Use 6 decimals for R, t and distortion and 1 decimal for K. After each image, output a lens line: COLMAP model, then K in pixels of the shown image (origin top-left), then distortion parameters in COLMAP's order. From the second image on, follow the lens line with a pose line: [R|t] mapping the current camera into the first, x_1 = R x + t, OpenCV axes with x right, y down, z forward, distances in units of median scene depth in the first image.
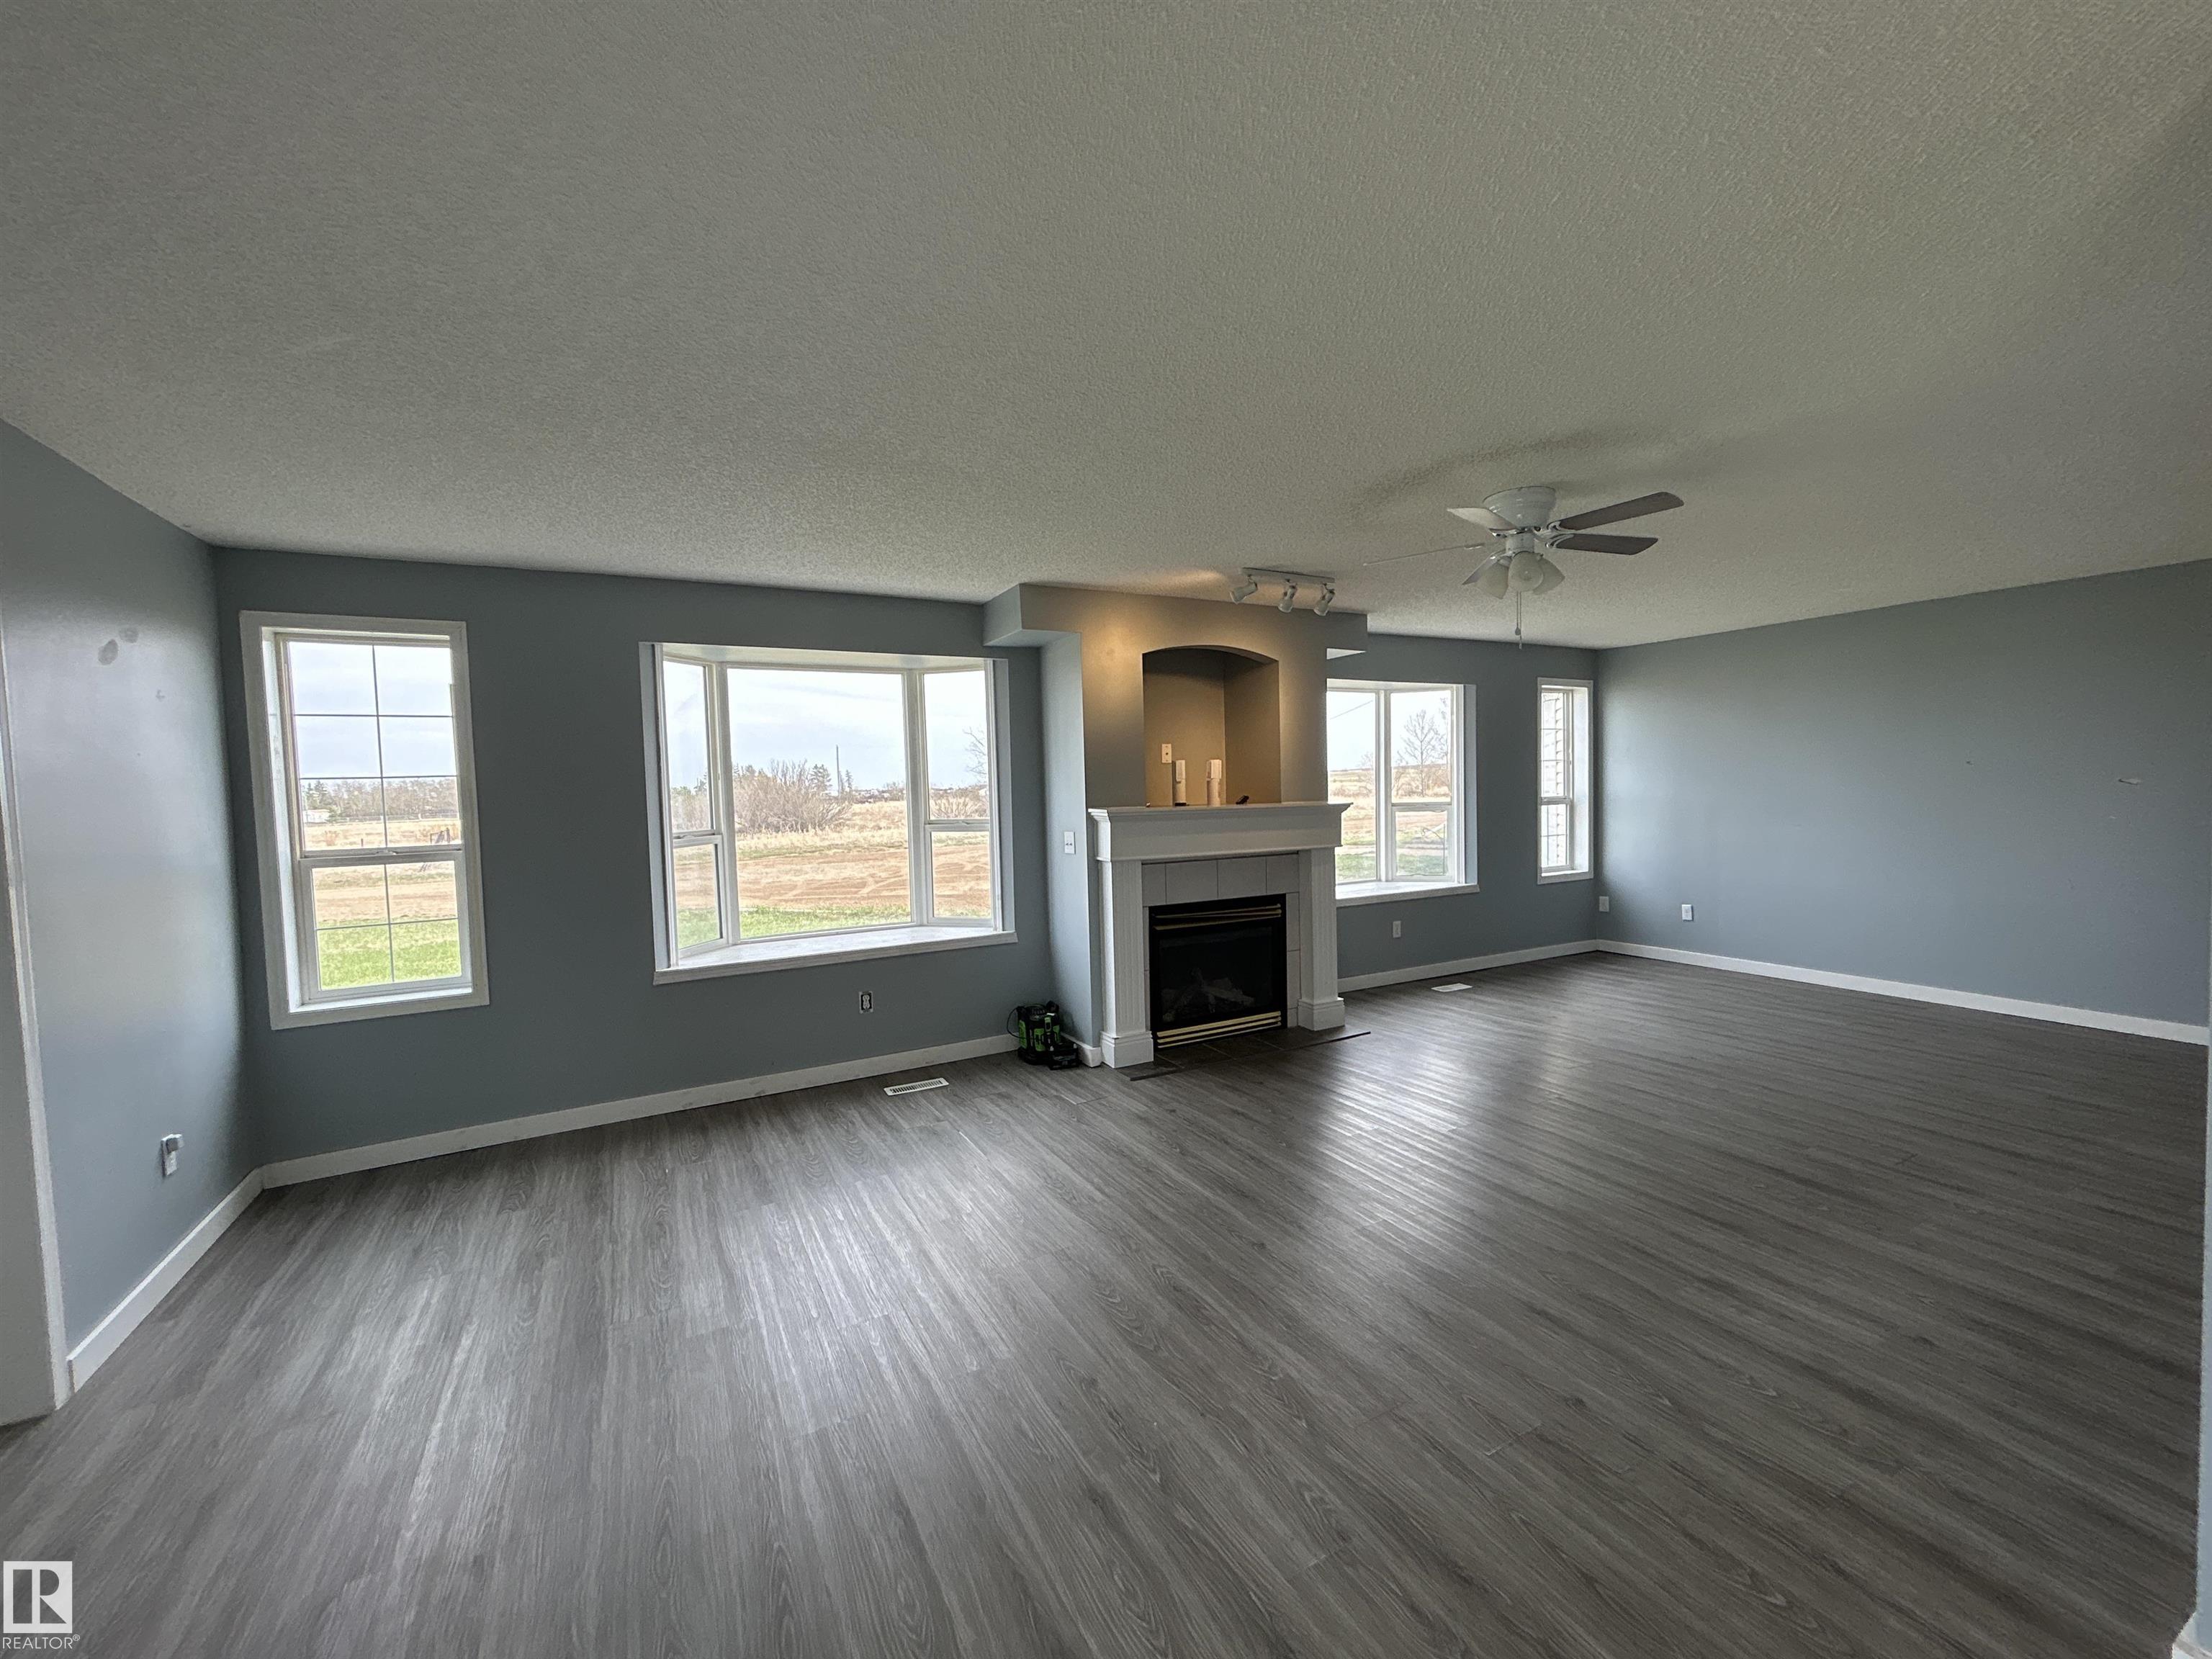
lens RADIAL K [[888.2, 0, 1101.4], [0, 888.2, 826.8], [0, 0, 1]] dist [-0.001926, 0.000625]
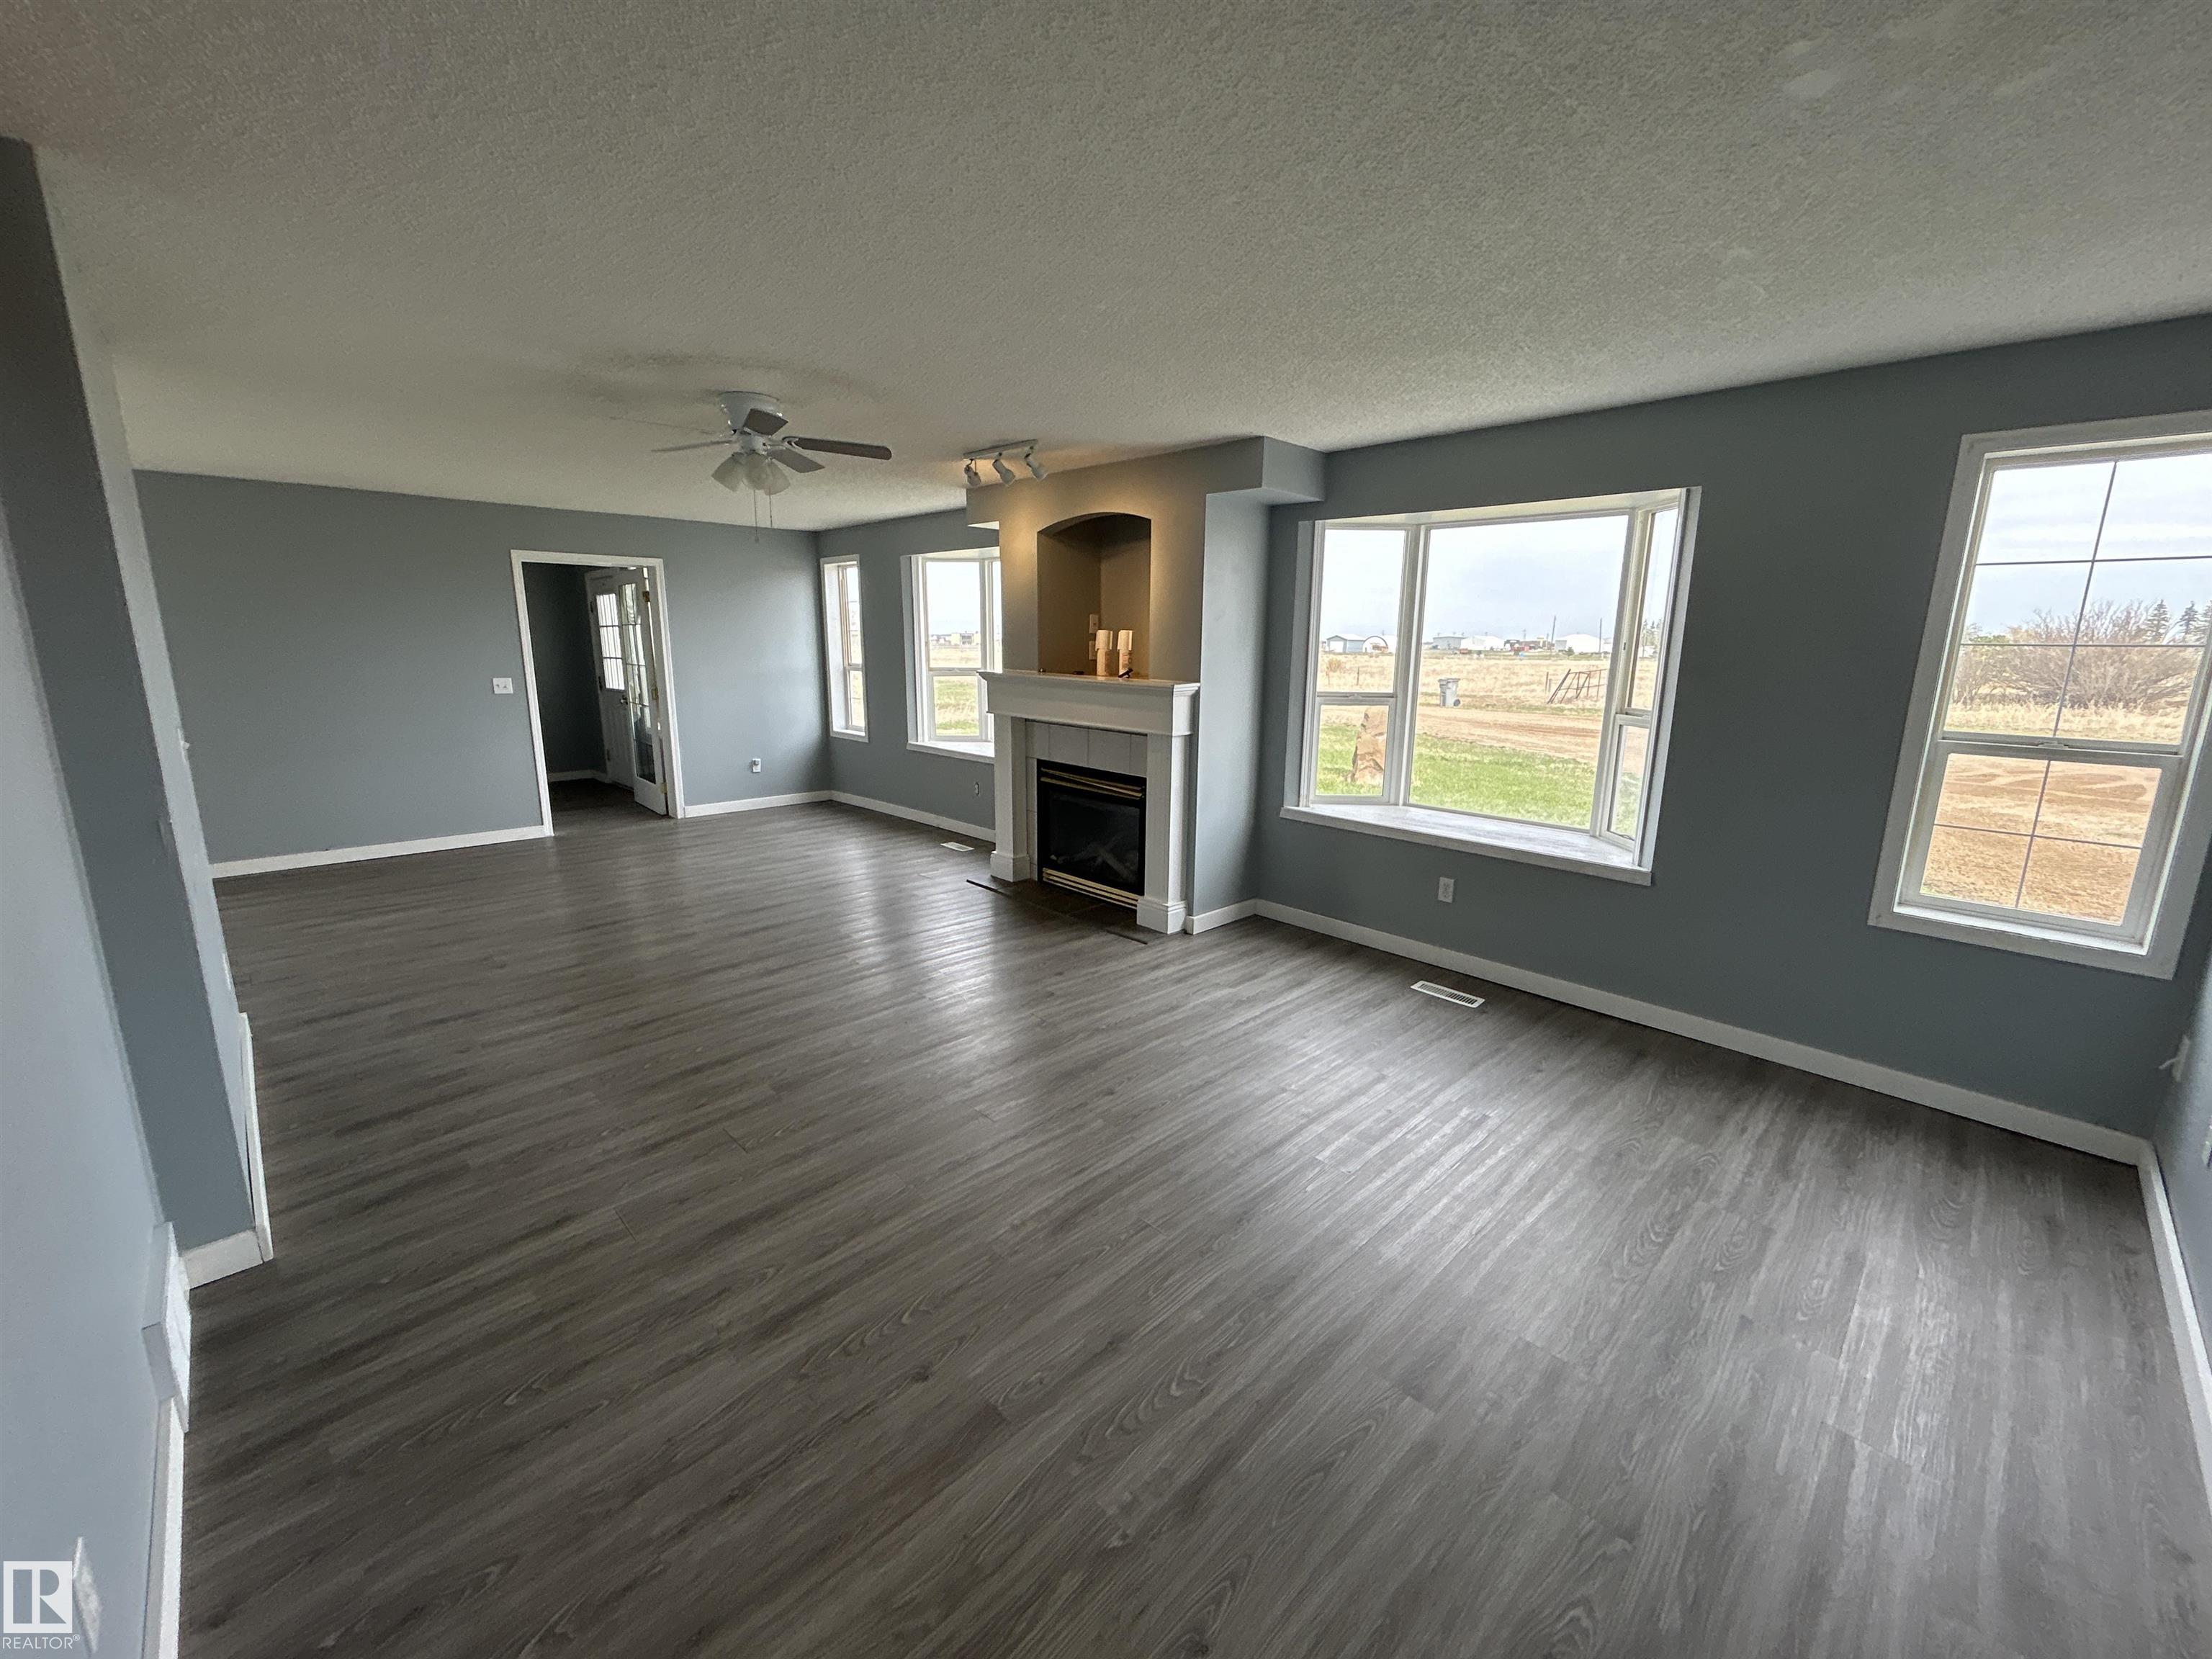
lens RADIAL K [[890.2, 0, 1103.4], [0, 890.2, 824.7], [0, 0, 1]] dist [-0.002771, -0.000231]
pose [[0.282626, 0.227340, -0.931901, 1.256934], [-0.066130, 0.973815, 0.217509, -0.091361], [0.956948, 0.000152, 0.290259, 0.790739]]
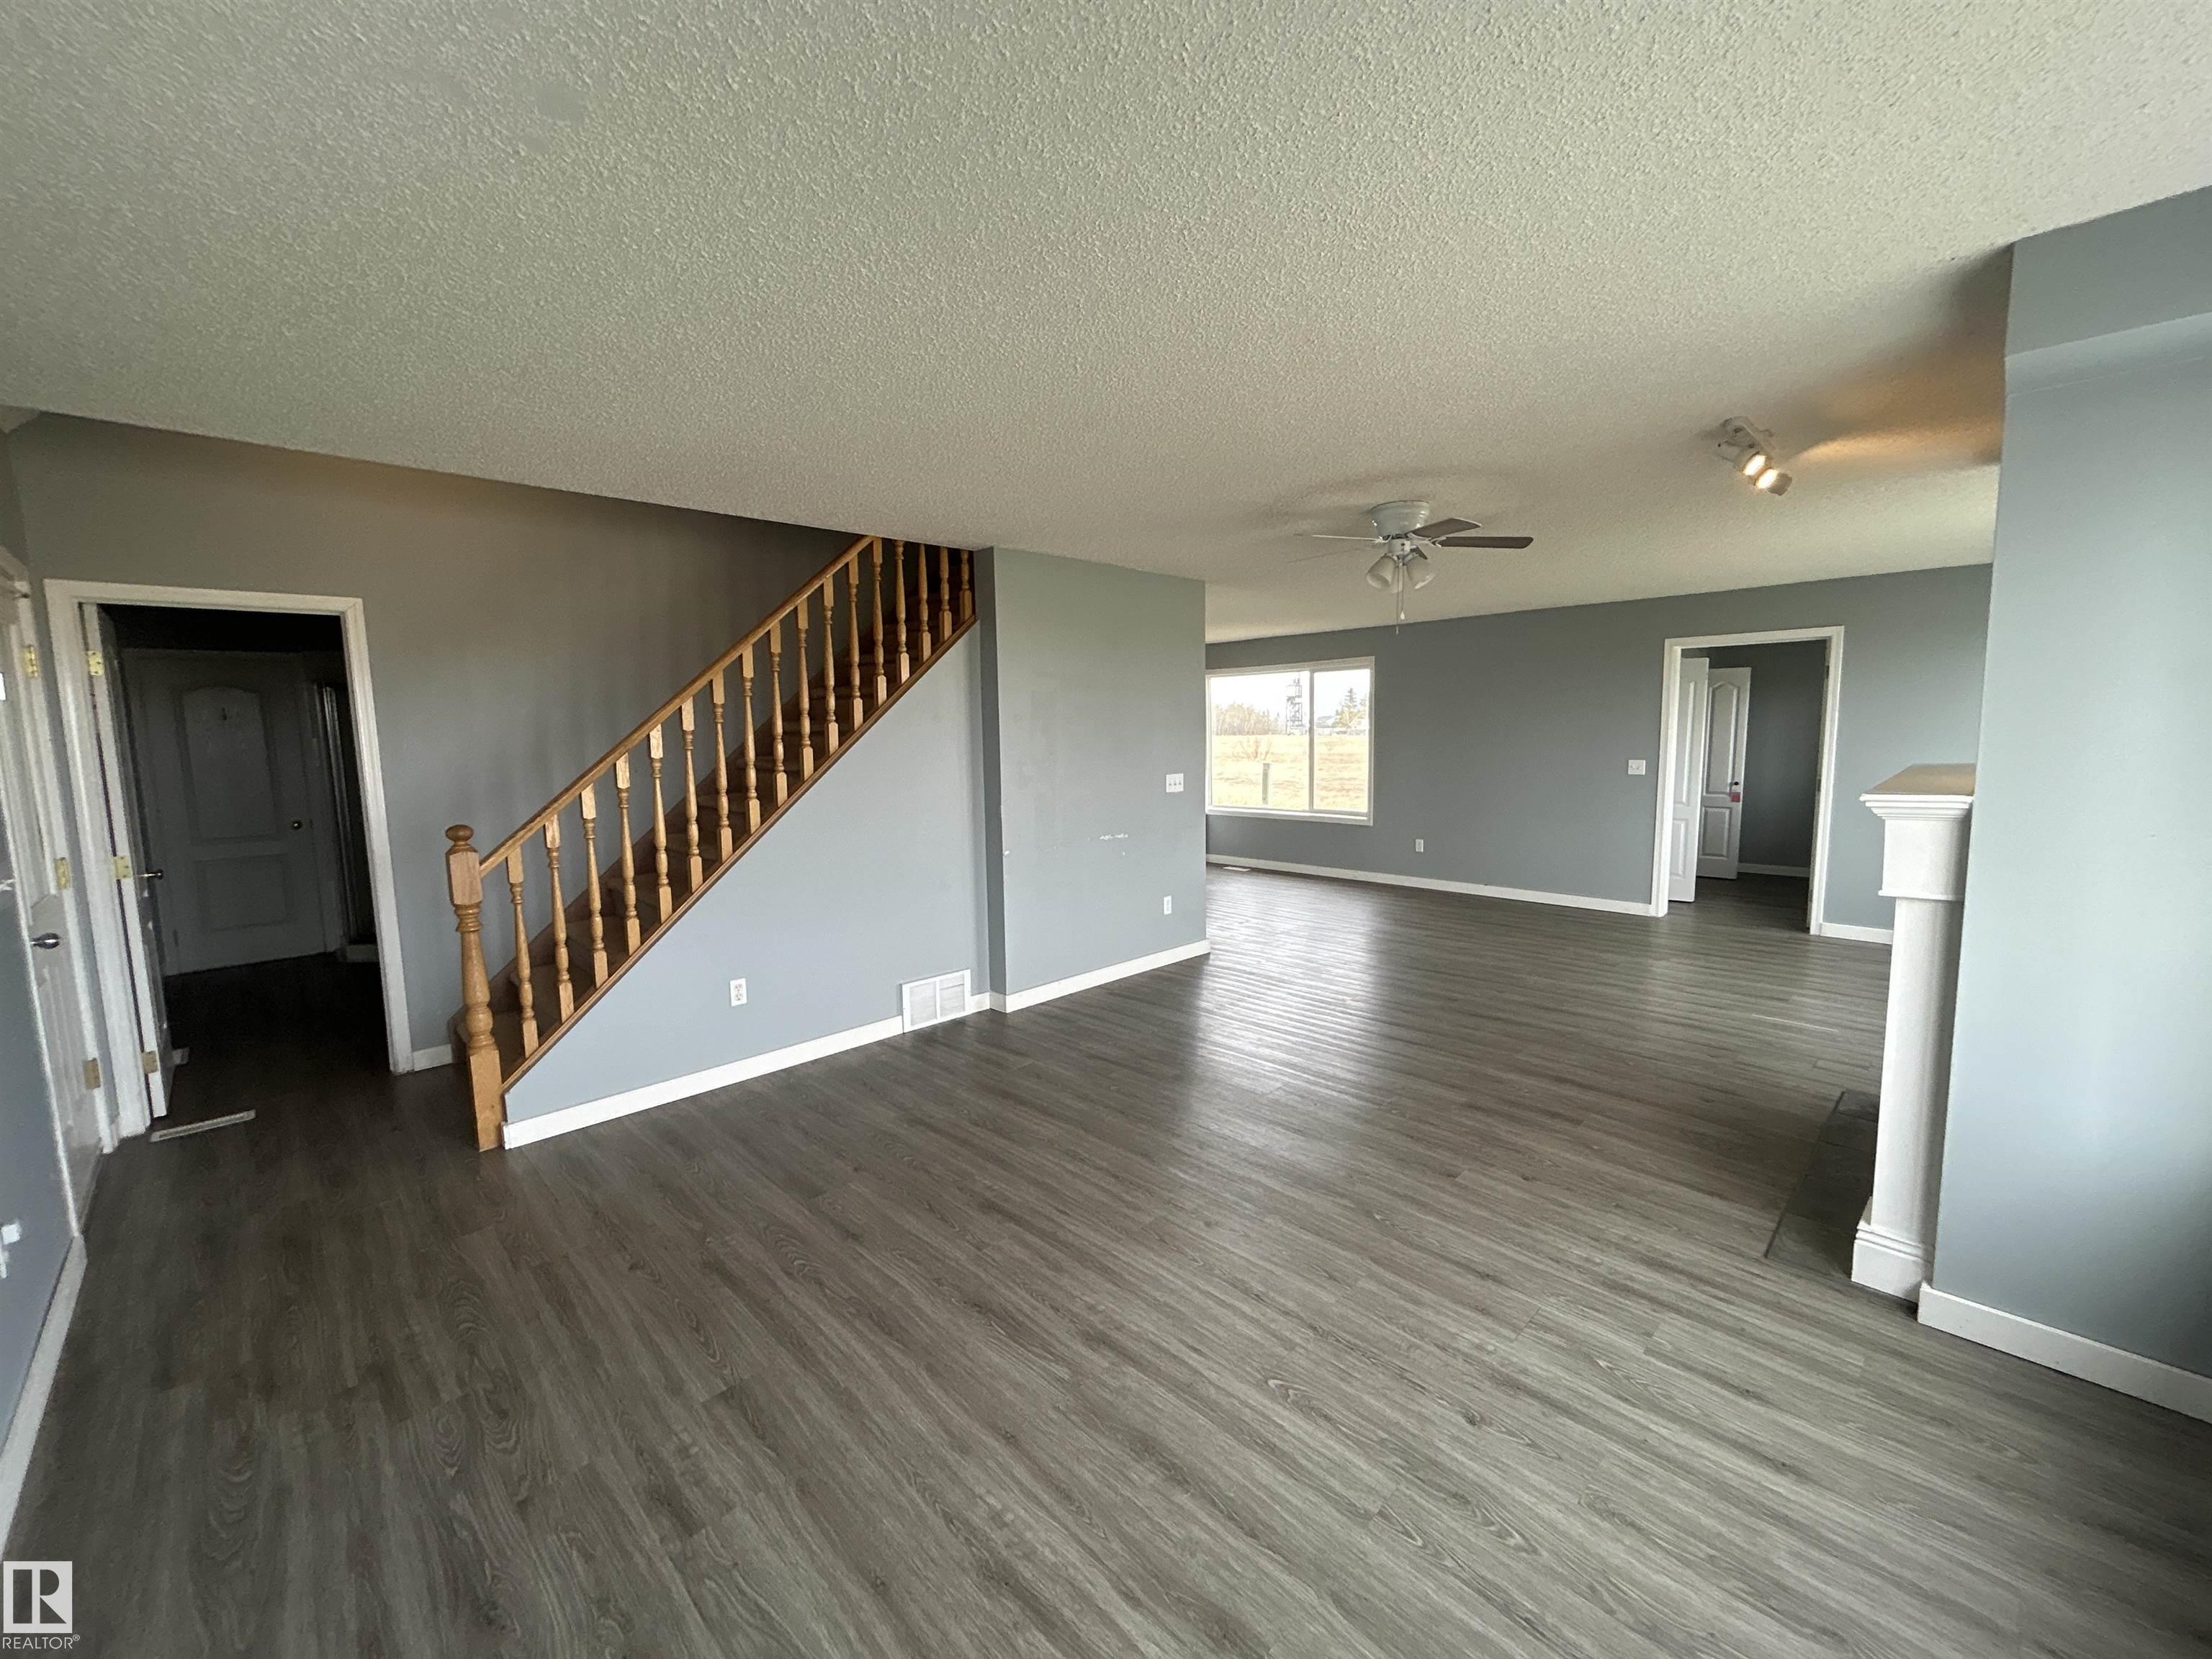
lens RADIAL K [[890.2, 0, 1103.4], [0, 890.2, 824.7], [0, 0, 1]] dist [-0.002771, -0.000231]
pose [[-0.960313, 0.074689, -0.268740, 0.876883], [0.032060, 0.986653, 0.159650, -0.109685], [0.277077, 0.144698, -0.949890, 1.515671]]
